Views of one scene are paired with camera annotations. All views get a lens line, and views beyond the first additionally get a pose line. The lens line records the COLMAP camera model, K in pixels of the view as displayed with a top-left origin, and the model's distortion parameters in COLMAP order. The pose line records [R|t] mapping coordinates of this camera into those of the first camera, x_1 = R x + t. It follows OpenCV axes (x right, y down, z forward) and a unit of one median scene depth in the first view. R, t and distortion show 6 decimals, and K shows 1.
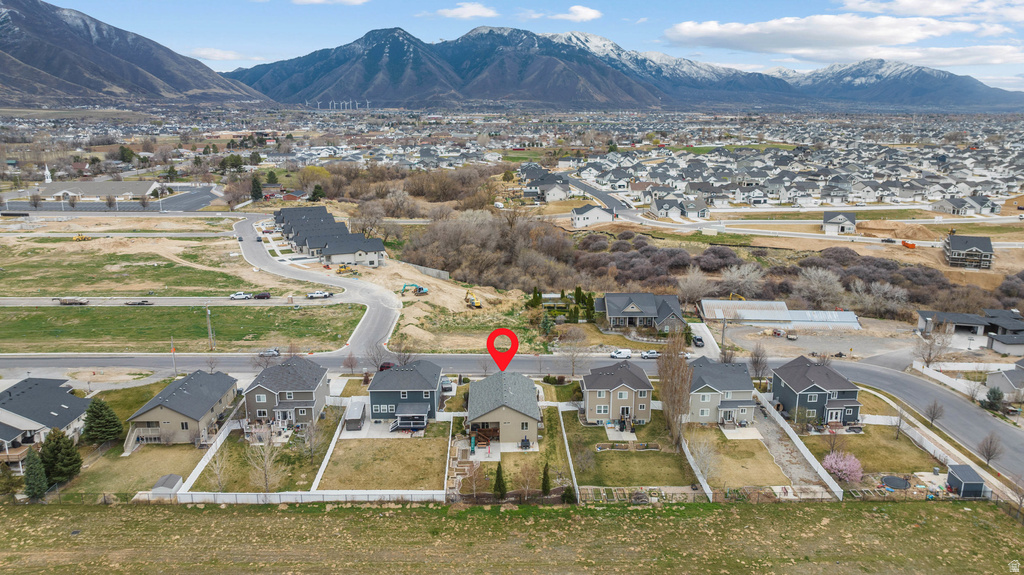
lens RADIAL K [[721.3, 0, 513.8], [0, 721.3, 288.3], [0, 0, 1]] dist [-0.033839, 0.034982]
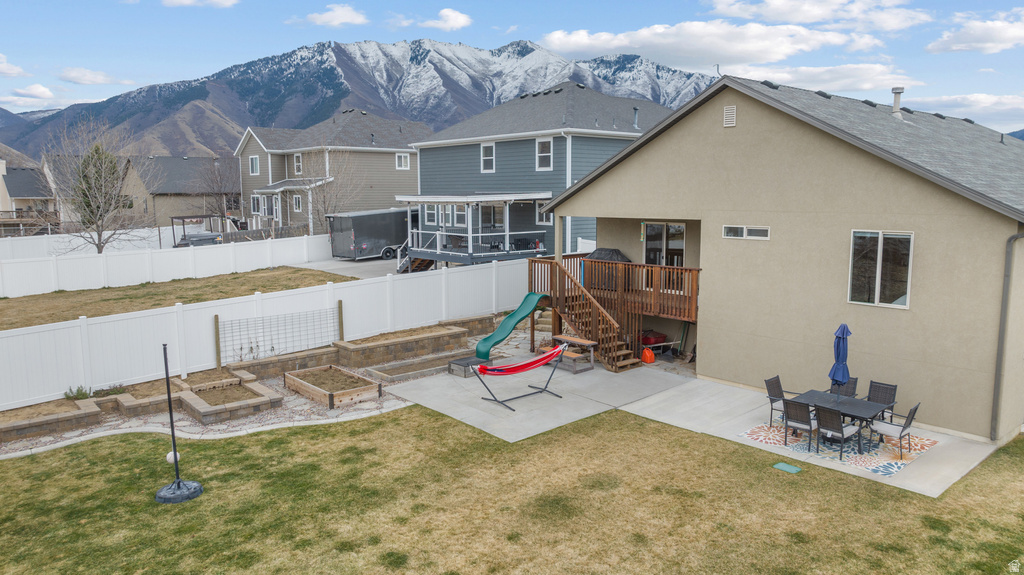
lens RADIAL K [[721.3, 0, 513.8], [0, 721.3, 288.3], [0, 0, 1]] dist [-0.033839, 0.034982]
pose [[0.628520, 0.101901, -0.771090, 0.065328], [-0.186806, 0.982140, -0.022475, 0.200020], [0.755027, 0.158170, 0.636330, 0.845953]]
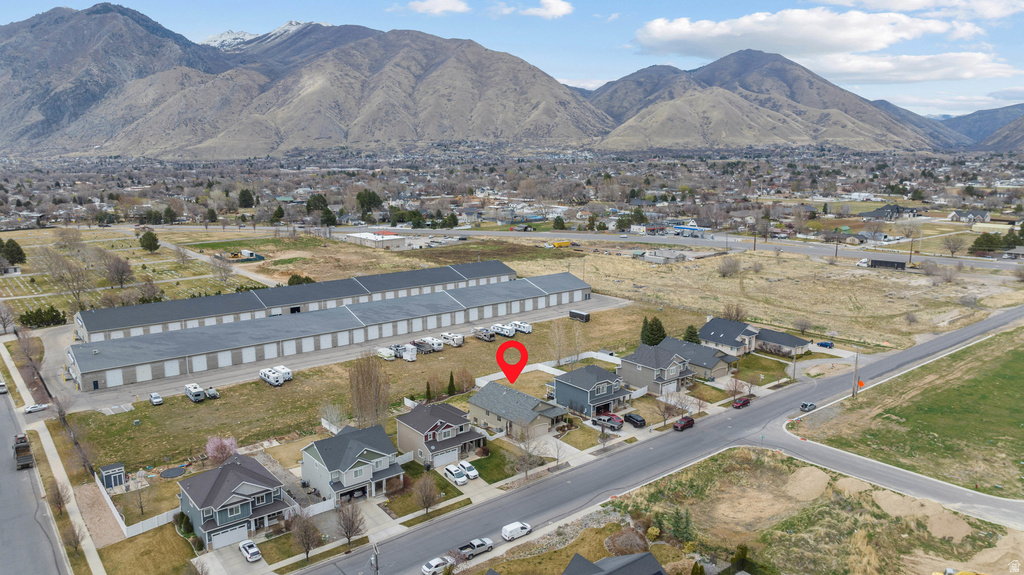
lens RADIAL K [[721.3, 0, 513.8], [0, 721.3, 288.3], [0, 0, 1]] dist [-0.033839, 0.034982]
pose [[-0.796499, 0.113246, -0.593940, 0.653307], [-0.147135, 0.916474, 0.372058, -0.442046], [0.586465, 0.383733, -0.713308, 1.770927]]
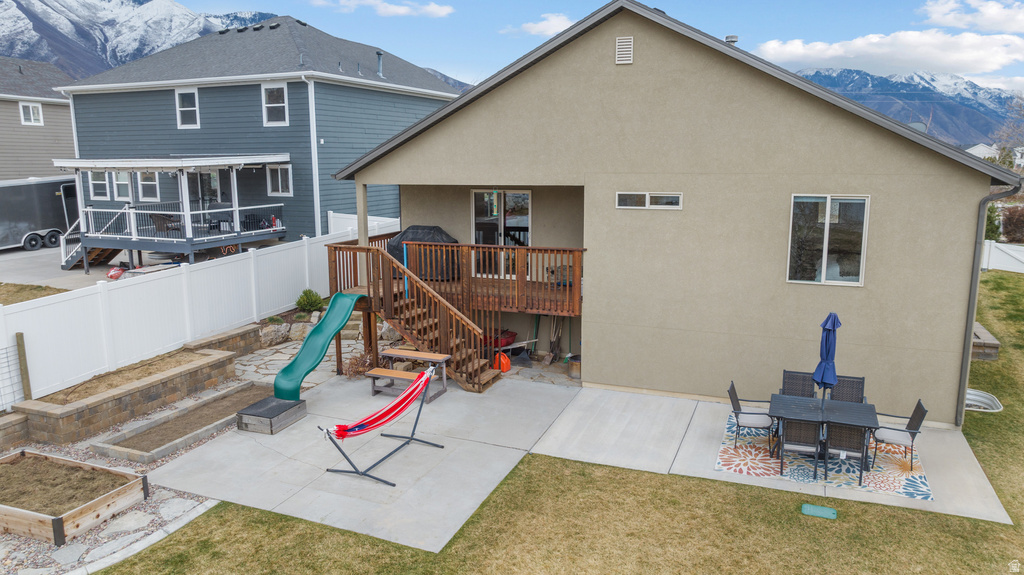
lens RADIAL K [[724.0, 0, 514.5], [0, 724.0, 289.0], [0, 0, 1]] dist [-0.065039, 0.083558]
pose [[0.913961, 0.071216, -0.399503, 0.015058], [-0.096712, 0.994339, -0.043999, 0.198292], [0.394109, 0.078850, 0.915675, 0.857958]]
